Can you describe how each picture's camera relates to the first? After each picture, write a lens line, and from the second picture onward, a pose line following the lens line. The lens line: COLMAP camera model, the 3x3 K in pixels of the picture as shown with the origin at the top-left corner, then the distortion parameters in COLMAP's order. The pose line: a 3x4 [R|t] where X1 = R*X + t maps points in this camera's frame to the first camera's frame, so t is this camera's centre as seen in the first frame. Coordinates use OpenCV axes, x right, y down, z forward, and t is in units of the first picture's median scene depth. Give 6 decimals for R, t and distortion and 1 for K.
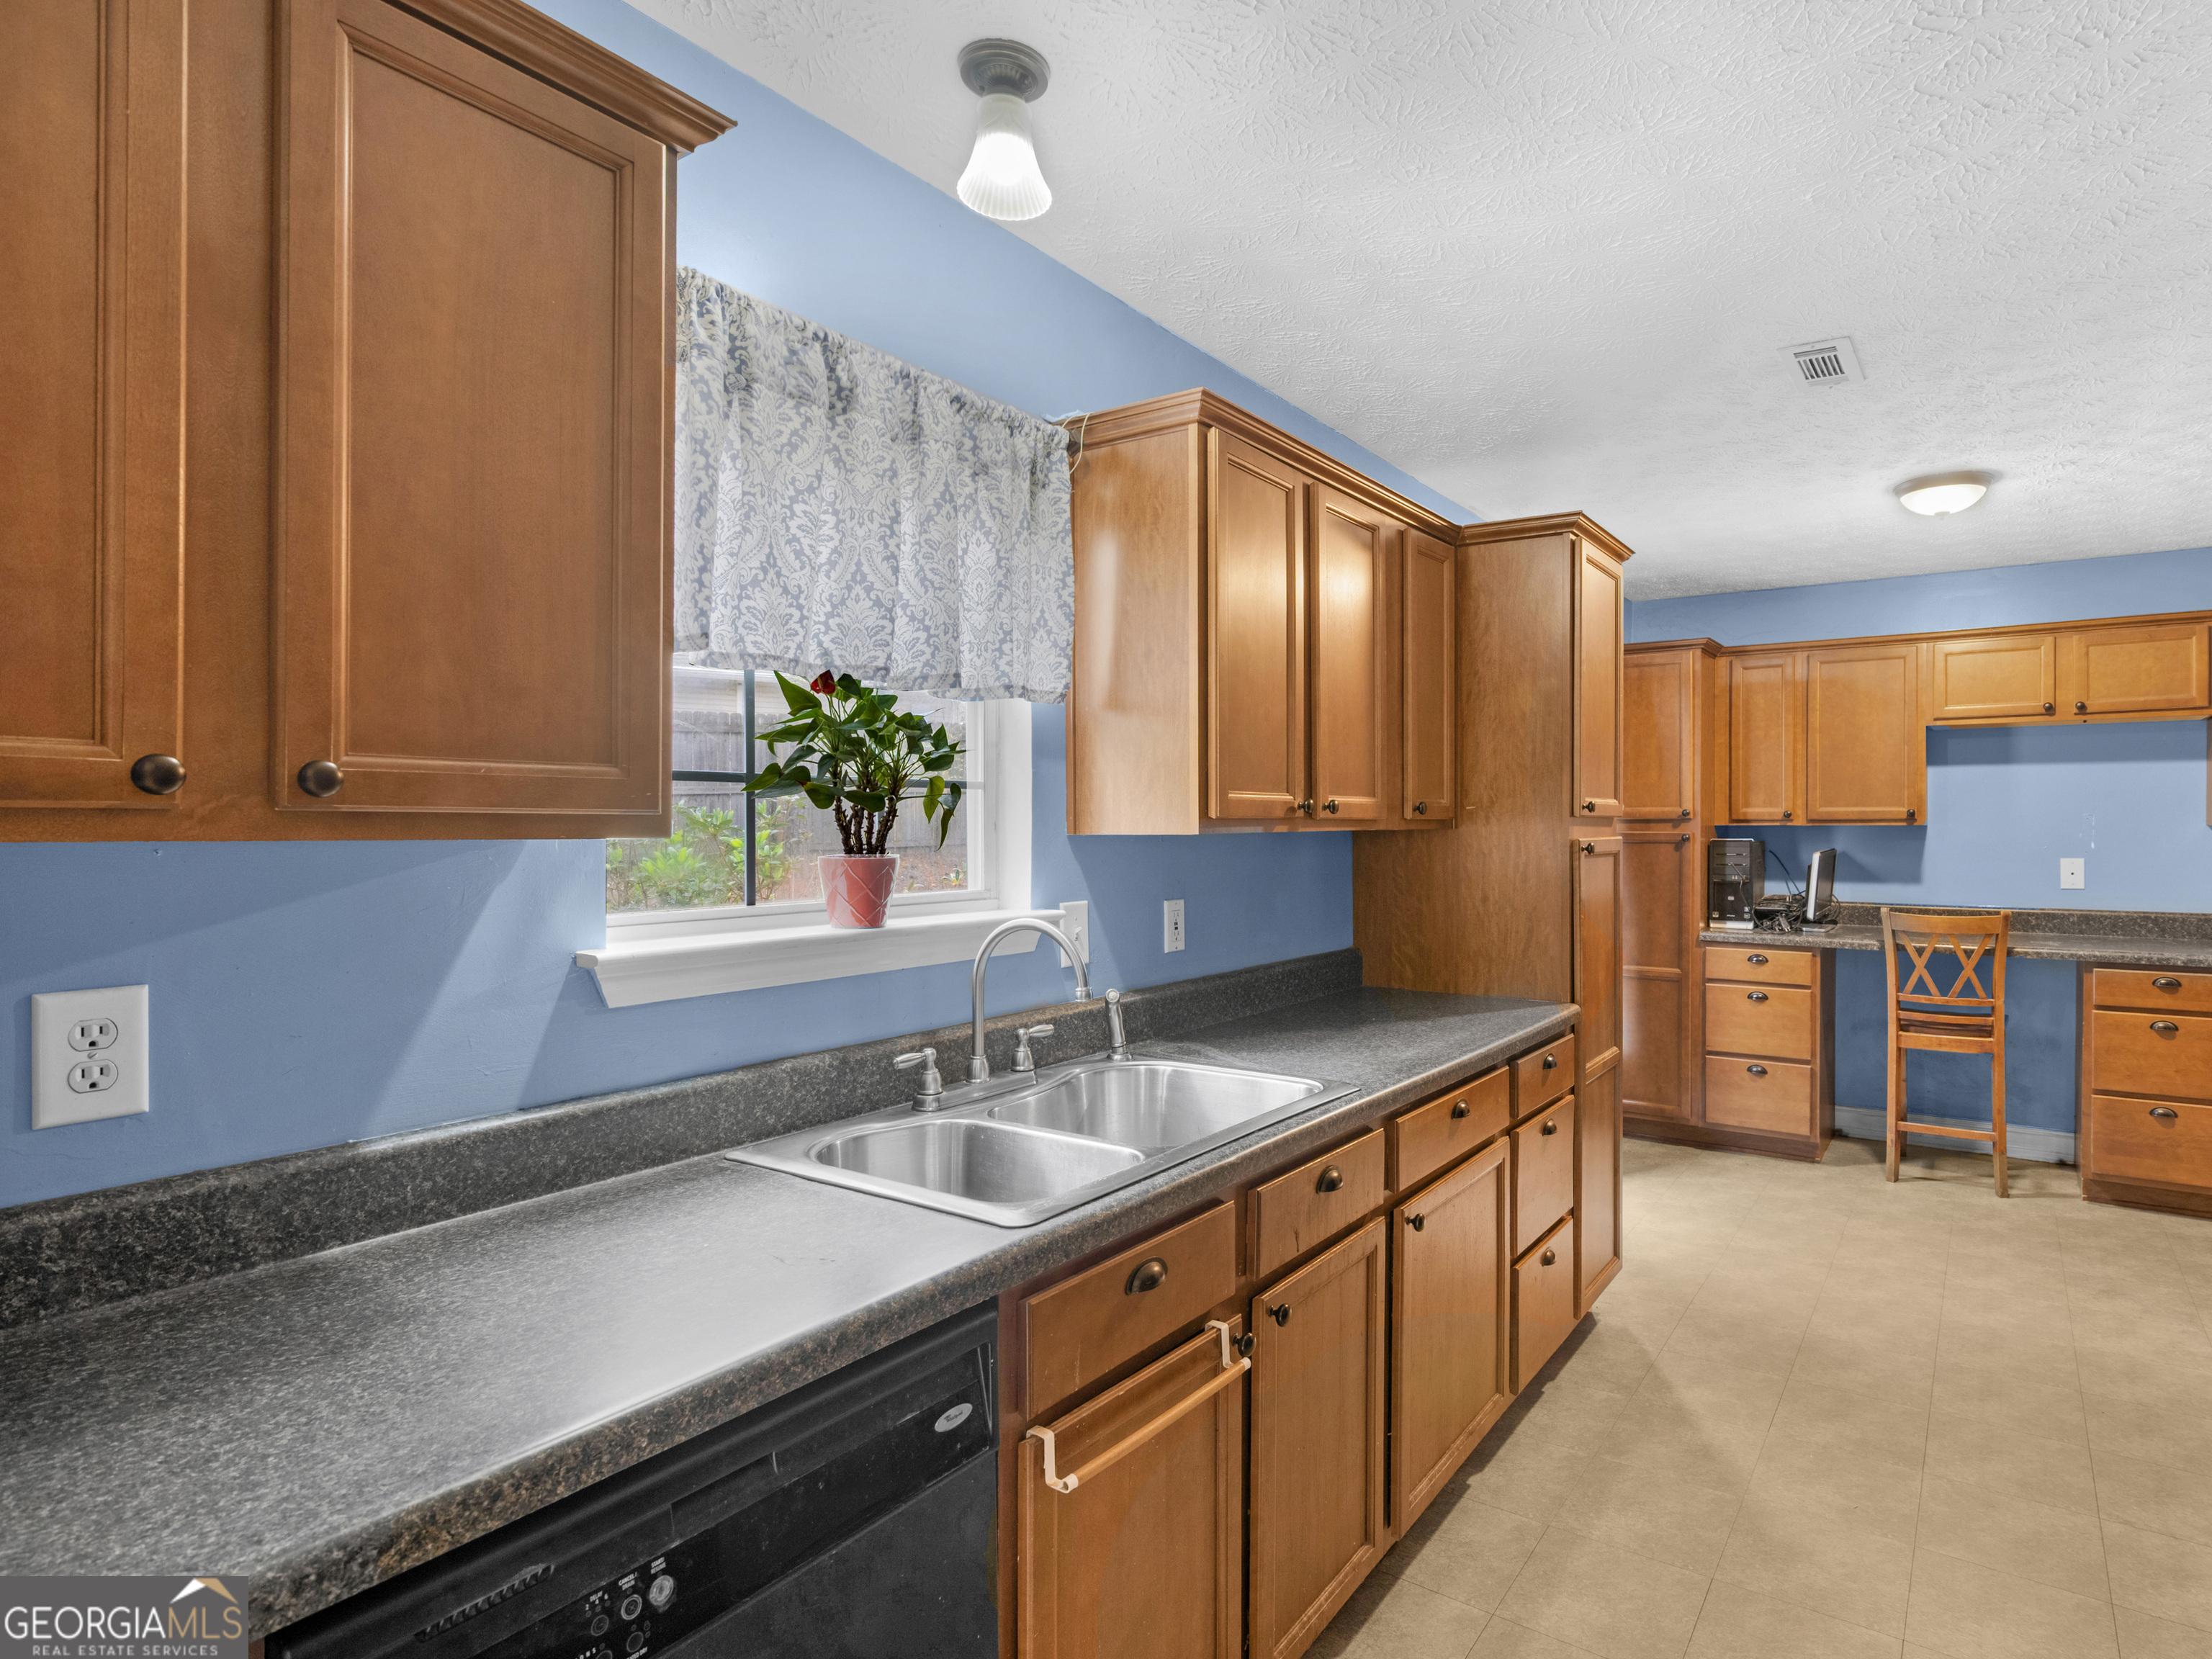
lens RADIAL K [[1140.2, 0, 1279.8], [0, 1140.2, 827.3], [0, 0, 1]] dist [-0.003013, 0.002506]
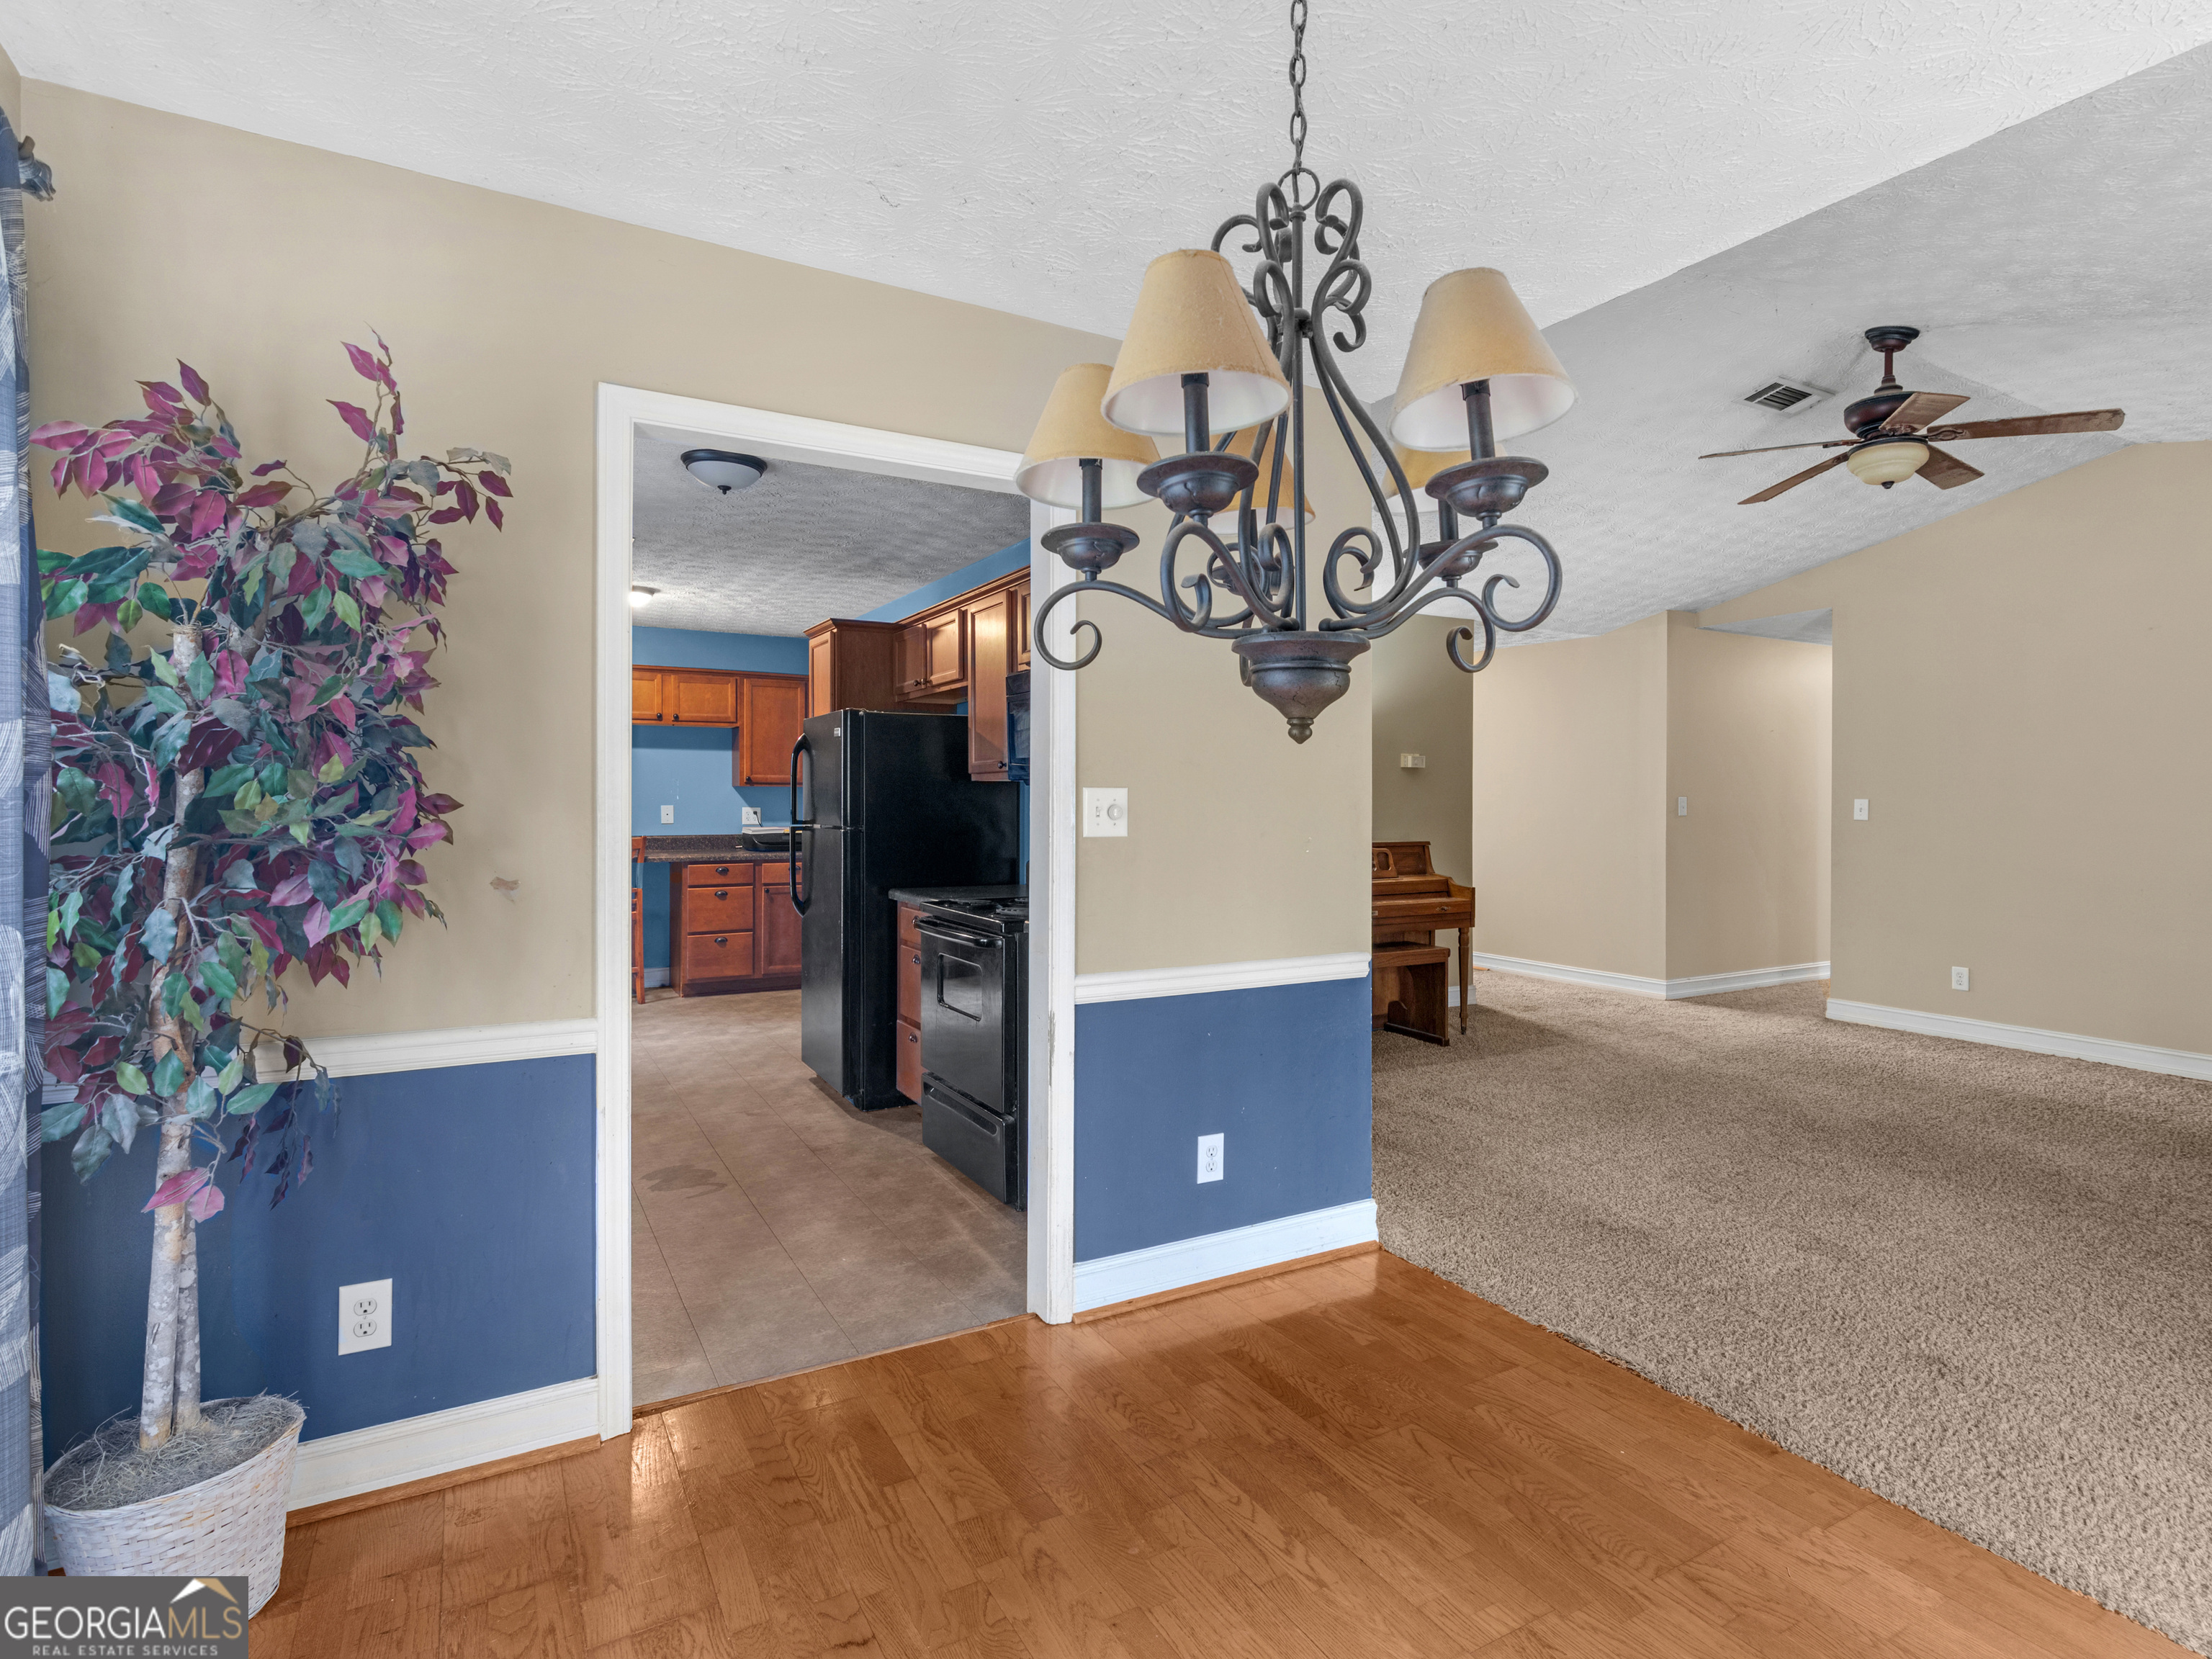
lens RADIAL K [[1140.2, 0, 1128.8], [0, 1140.2, 805.7], [0, 0, 1]] dist [-0.003013, 0.002506]
pose [[0.465787, -0.004839, 0.884883, -0.546646], [-0.001231, 0.999981, 0.006116, 0.019246], [-0.884896, -0.003938, 0.465772, -0.443704]]
